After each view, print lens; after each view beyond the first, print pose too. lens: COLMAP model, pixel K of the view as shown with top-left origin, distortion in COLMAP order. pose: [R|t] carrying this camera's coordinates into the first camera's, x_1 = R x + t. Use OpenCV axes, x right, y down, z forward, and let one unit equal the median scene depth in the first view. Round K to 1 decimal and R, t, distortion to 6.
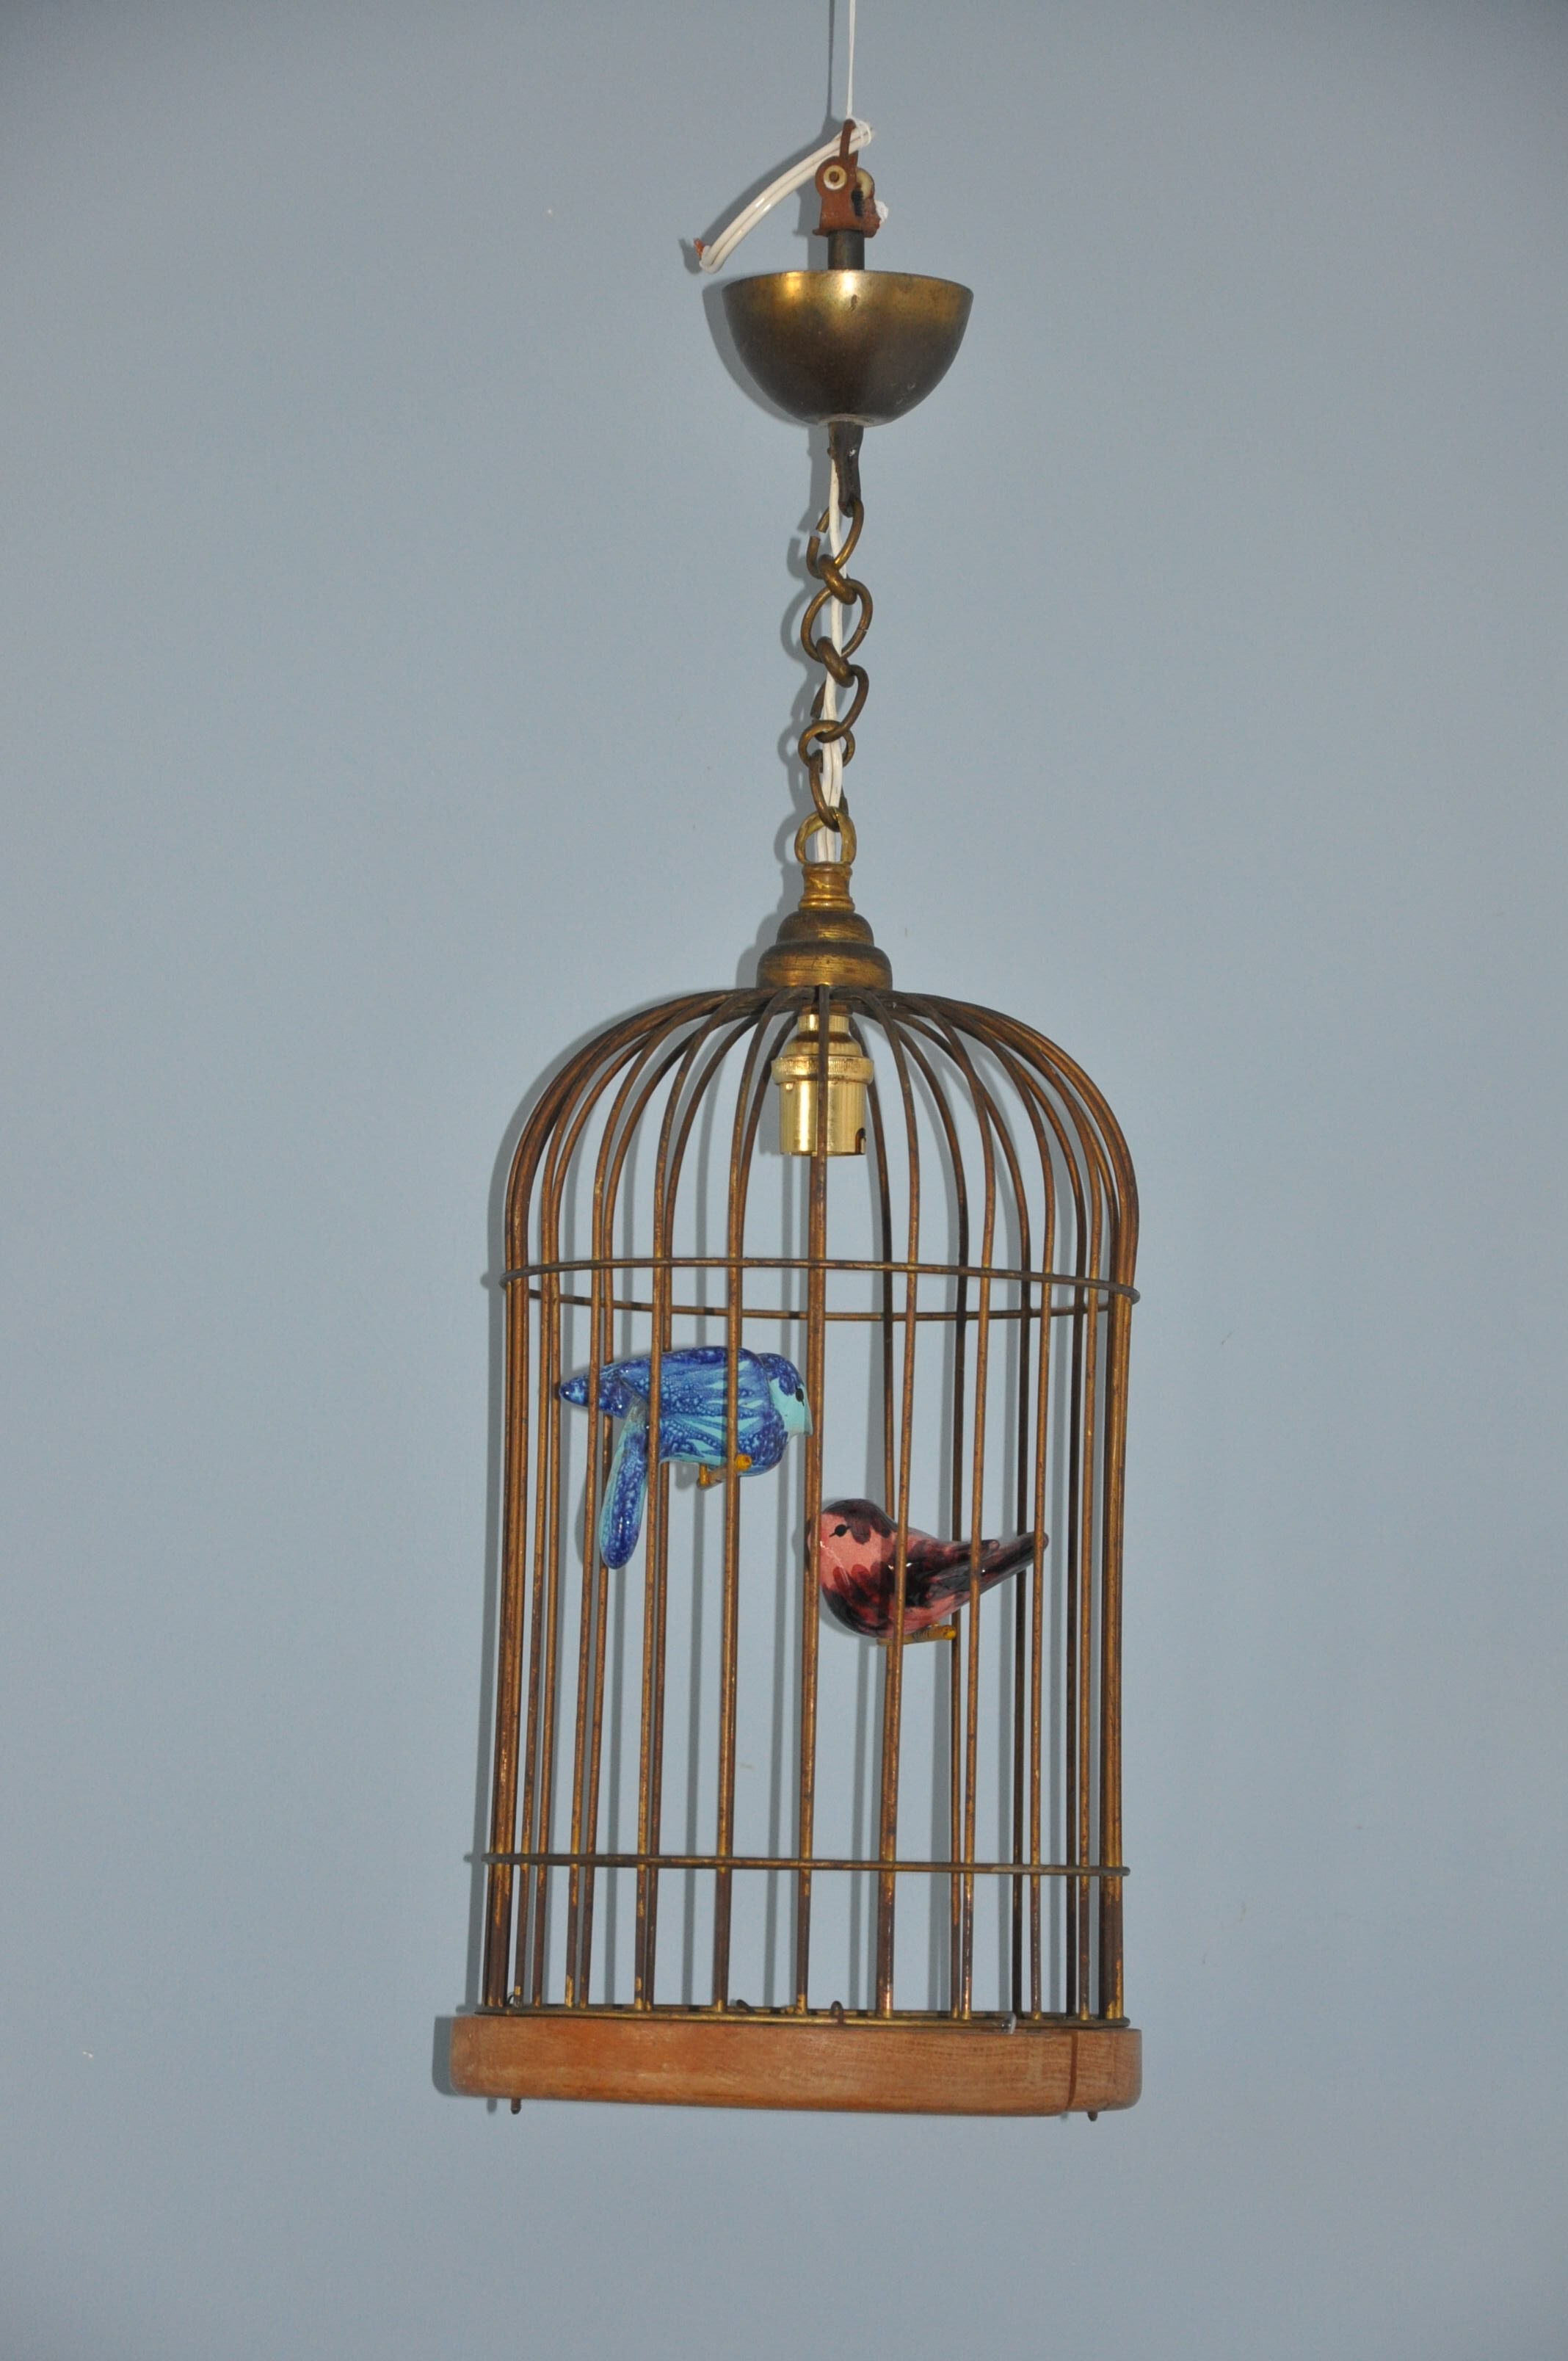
lens RADIAL K [[7801.3, 0, 791.0], [0, 7801.3, 1169.8], [0, 0, 1]] dist [0.915305, 0.000000]
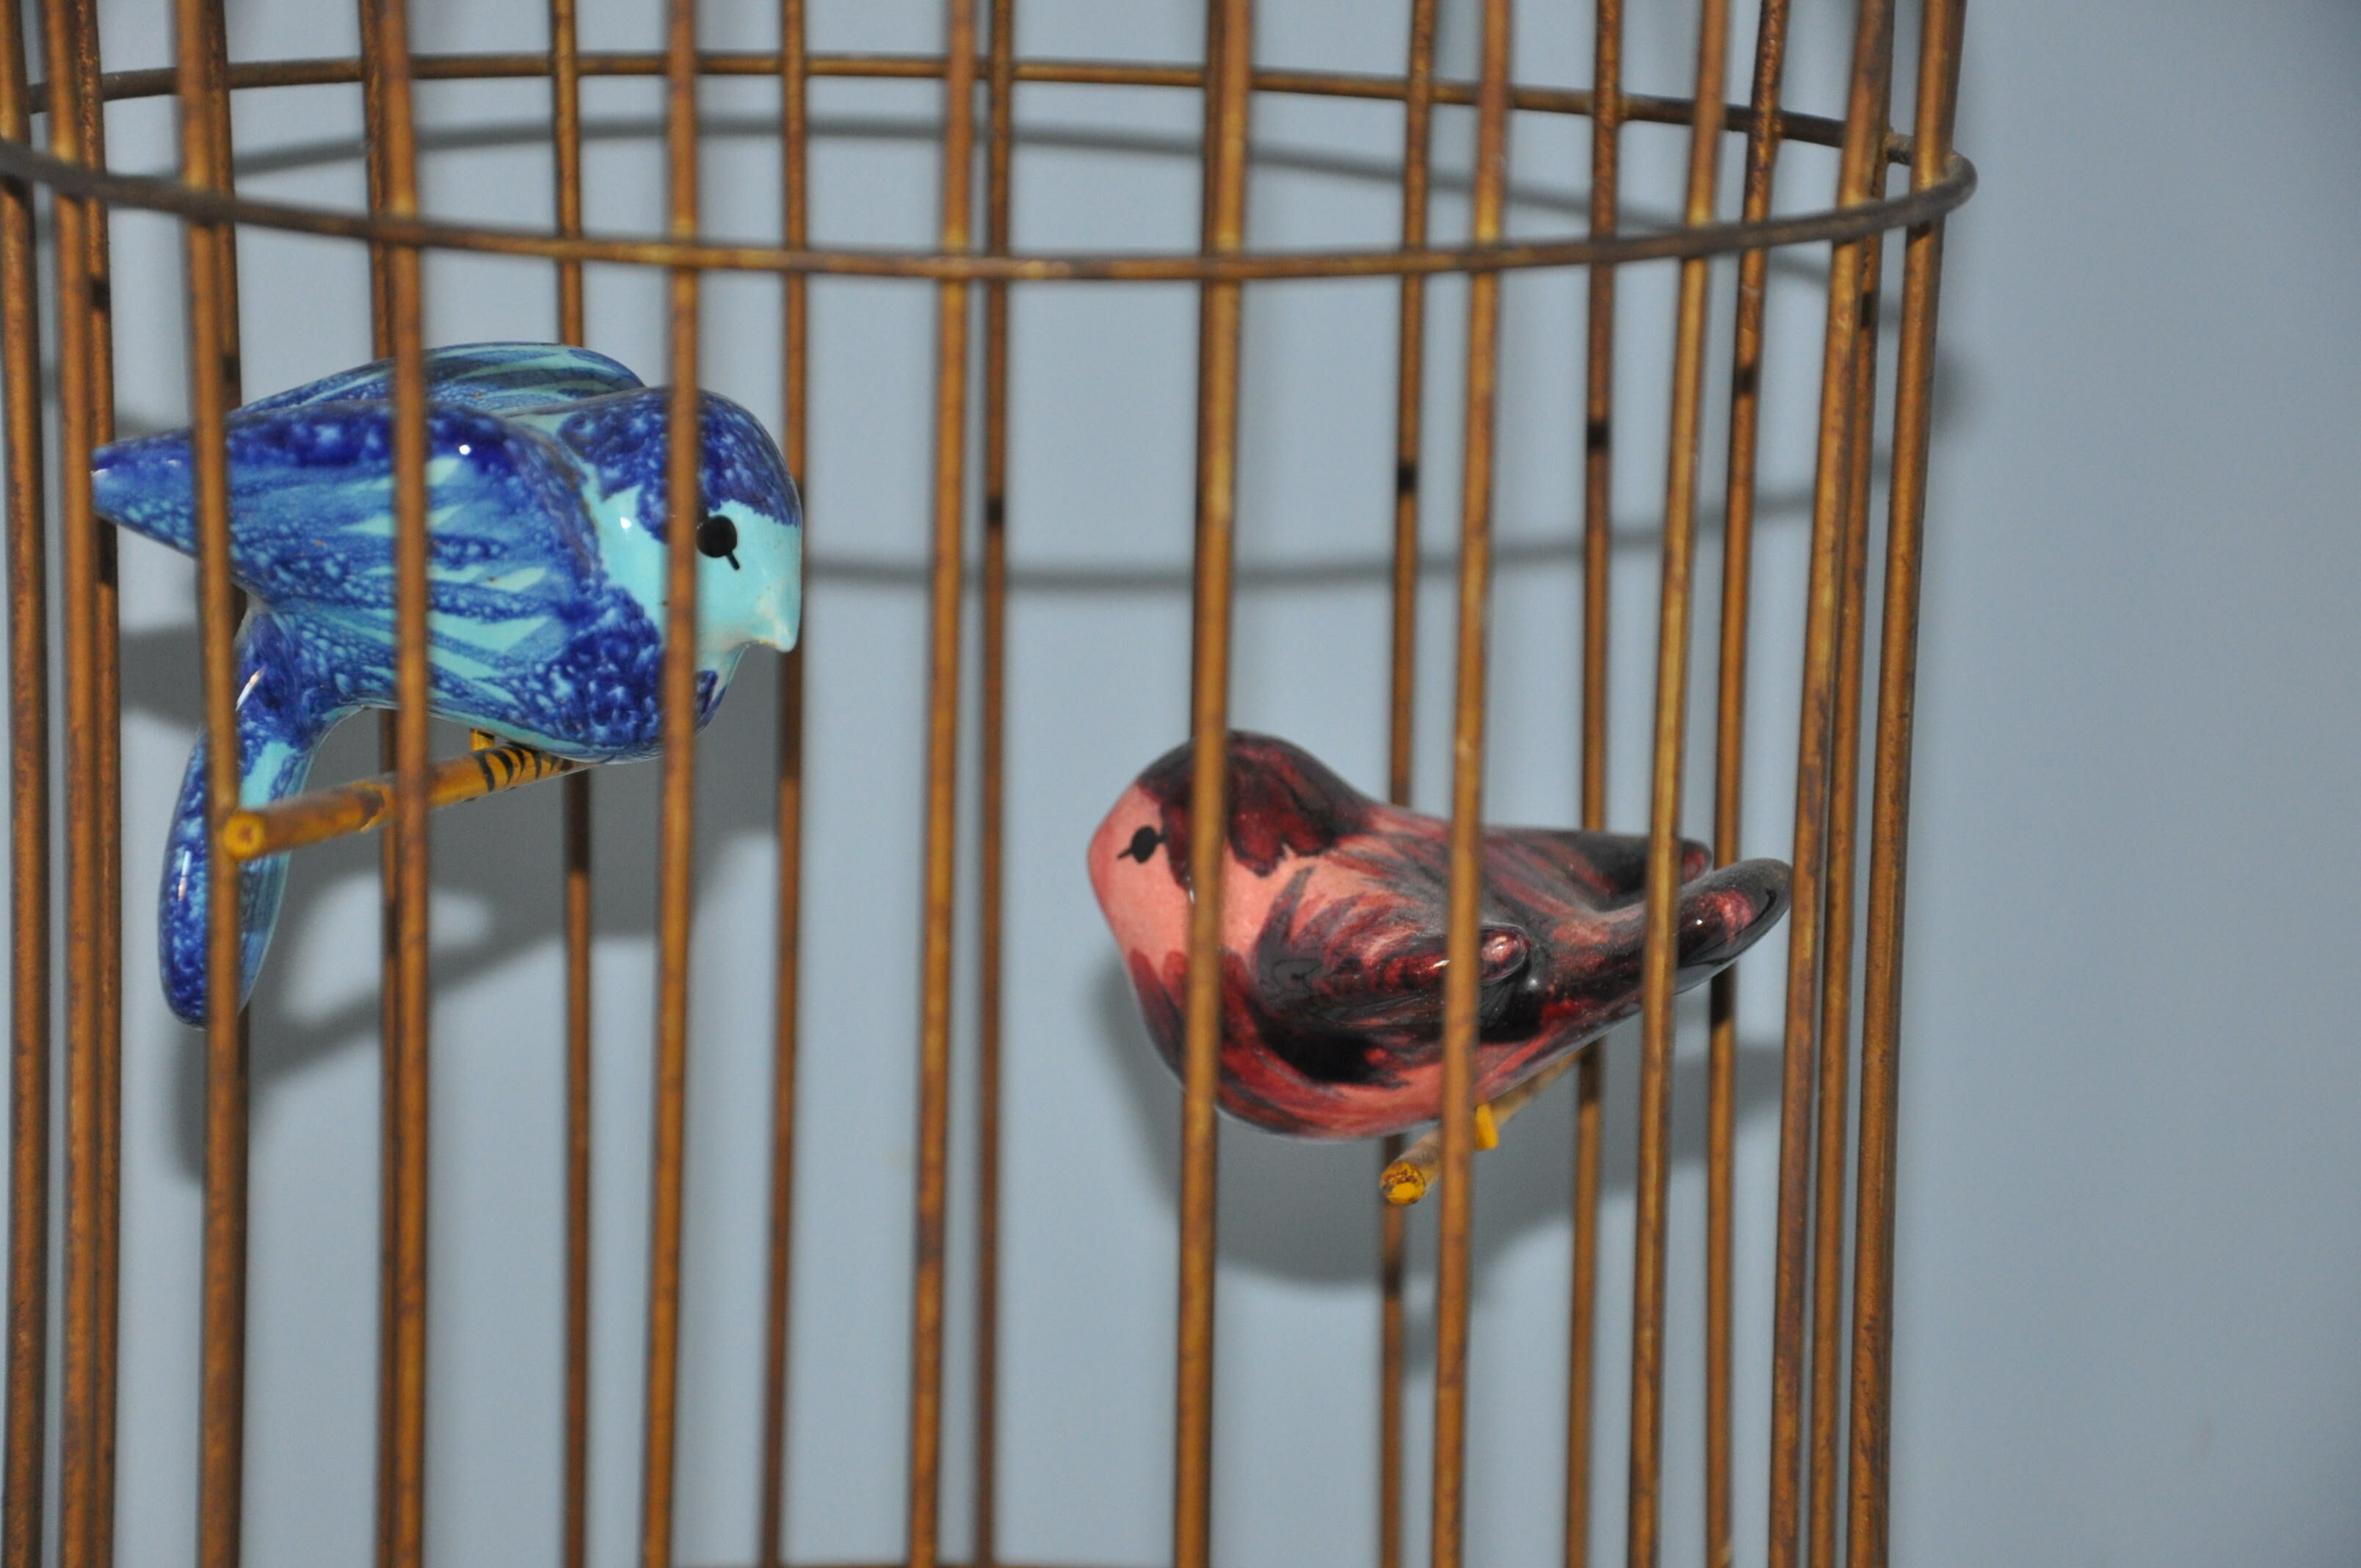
lens RADIAL K [[8078.9, 0, 1173.9], [0, 8078.9, 795.8], [0, 0, 1]] dist [0.909194, 0.000000]
pose [[0.854364, 0.090307, -0.511769, 0.189547], [0.046142, 0.967713, 0.247795, -0.042931], [0.517623, -0.235321, 0.822612, 0.732252]]
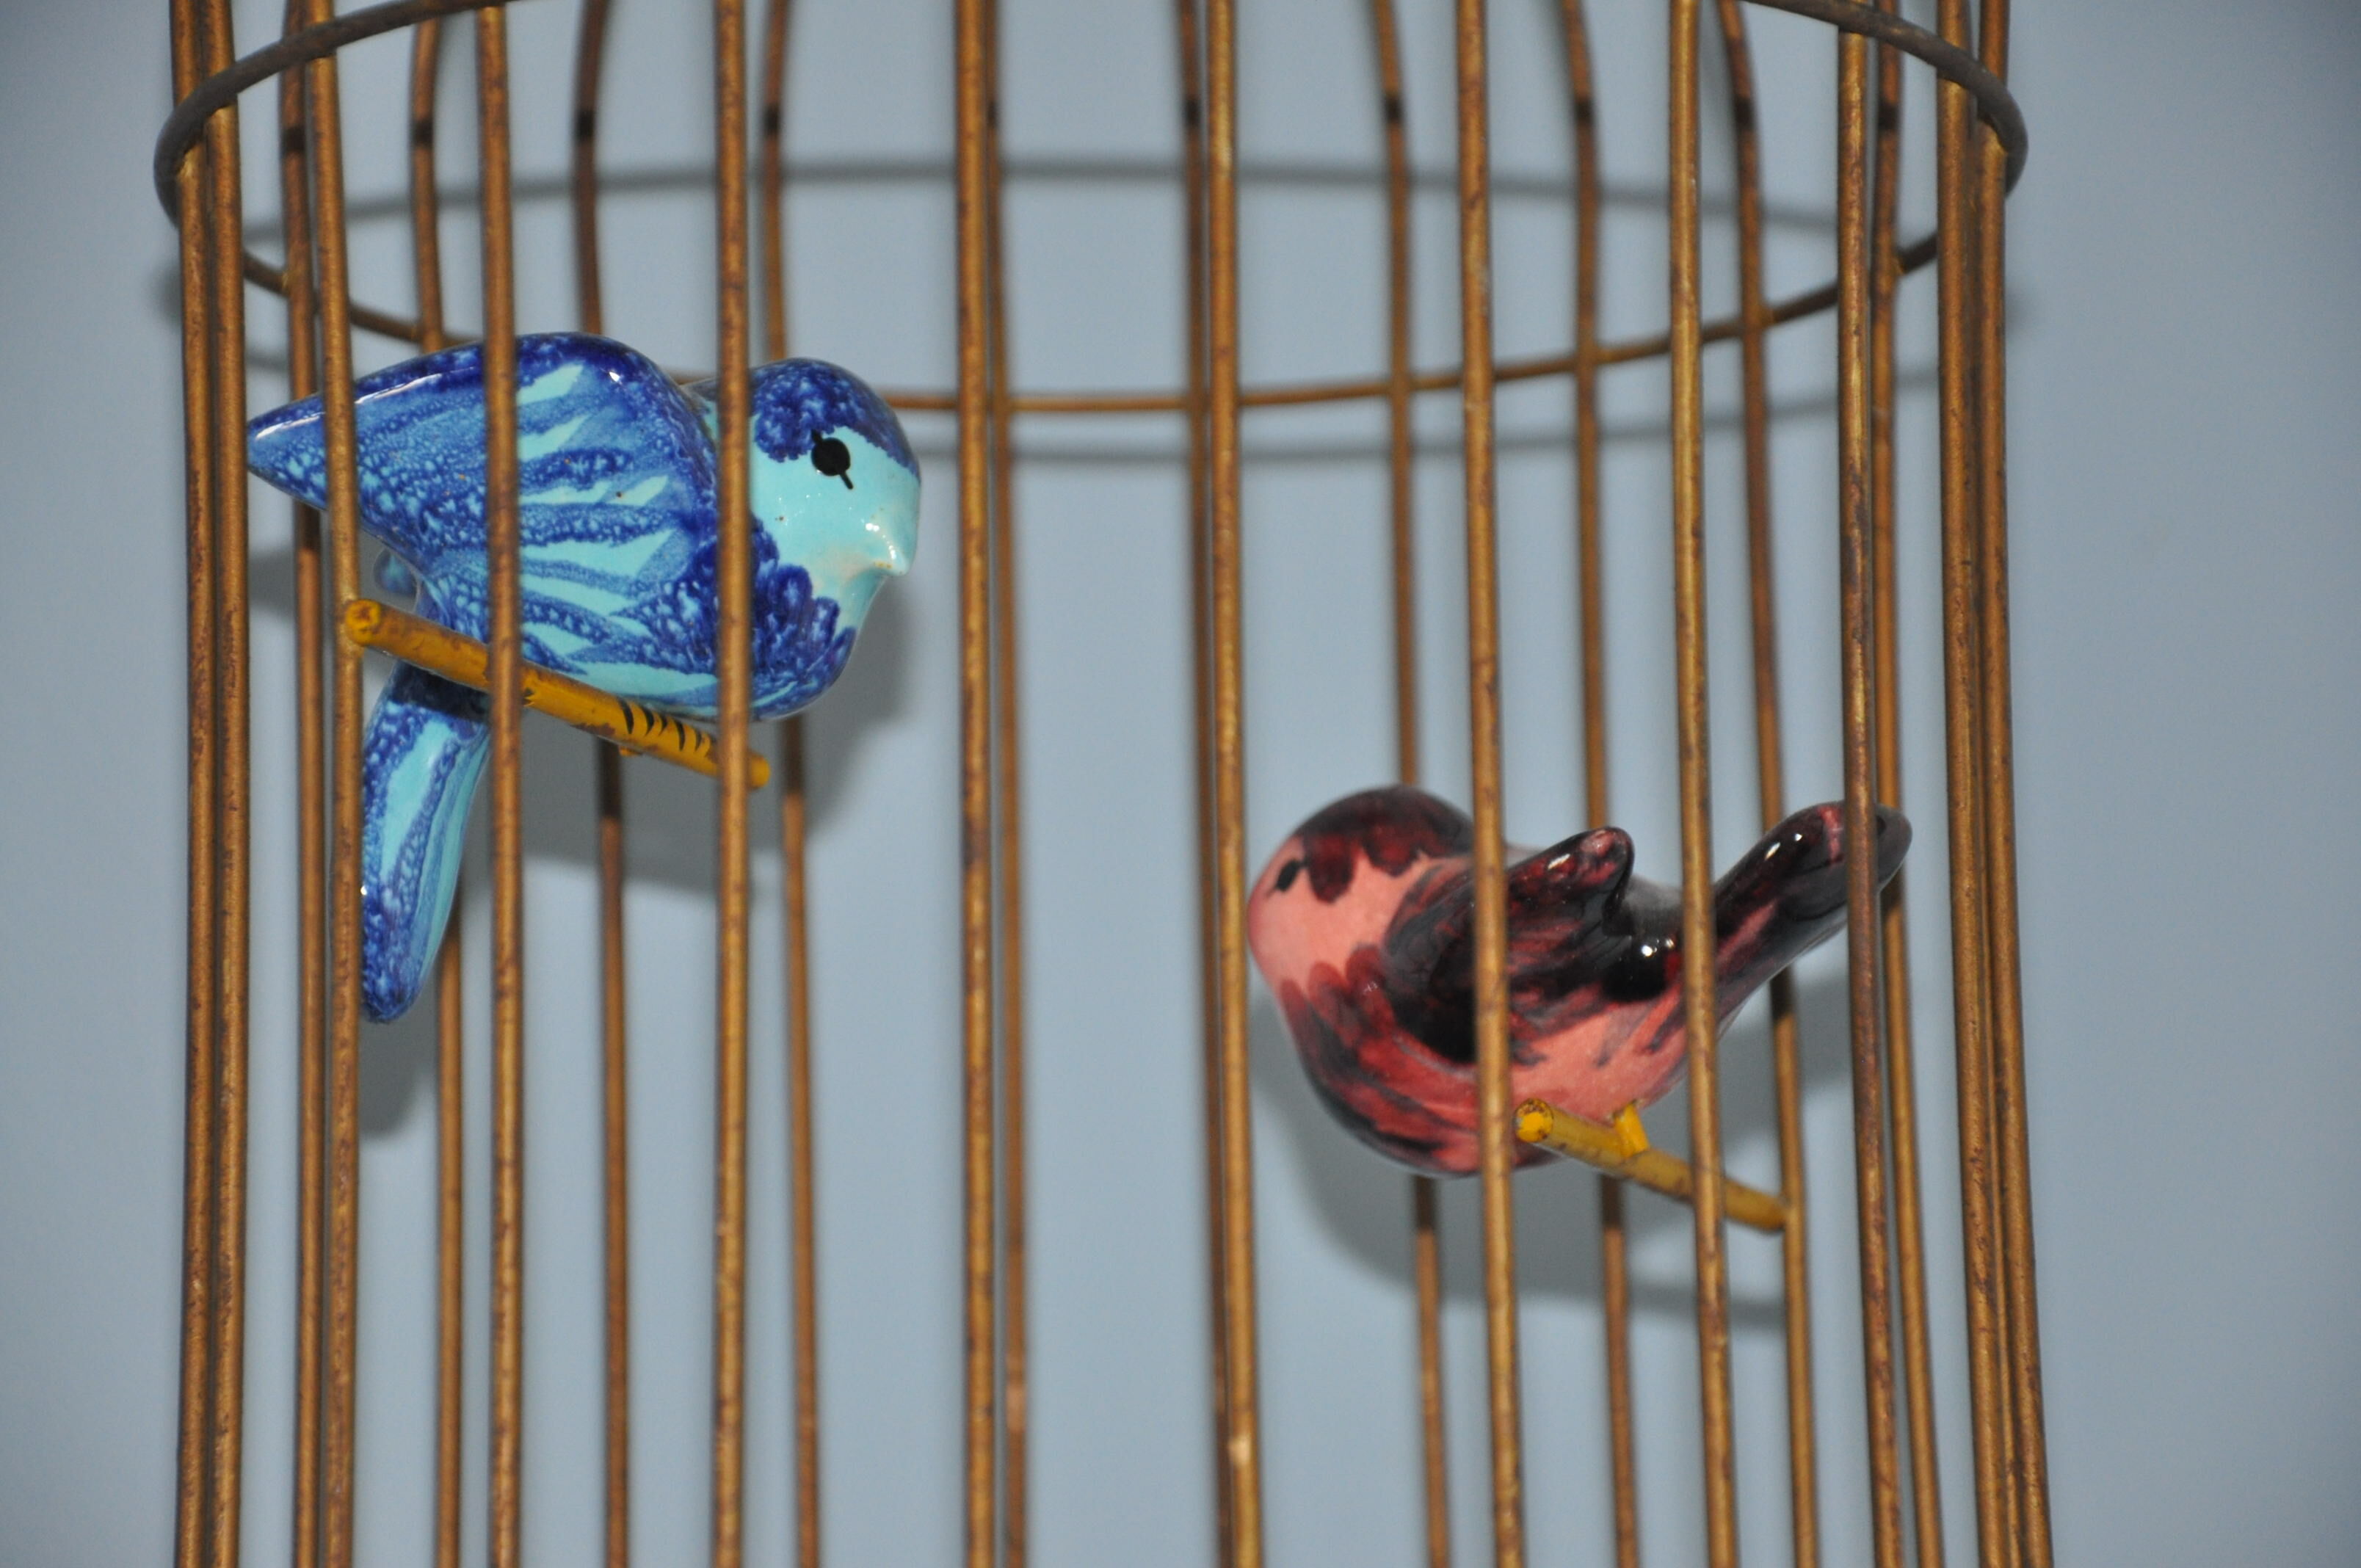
lens RADIAL K [[10001.5, 0, 1160.0], [0, 10001.5, 790.7], [0, 0, 1]] dist [1.380552, 0.000000]
pose [[0.784236, -0.156451, -0.600414, 0.274564], [0.092074, 0.986318, -0.136744, 0.104840], [0.613593, 0.051957, 0.787911, 0.663129]]
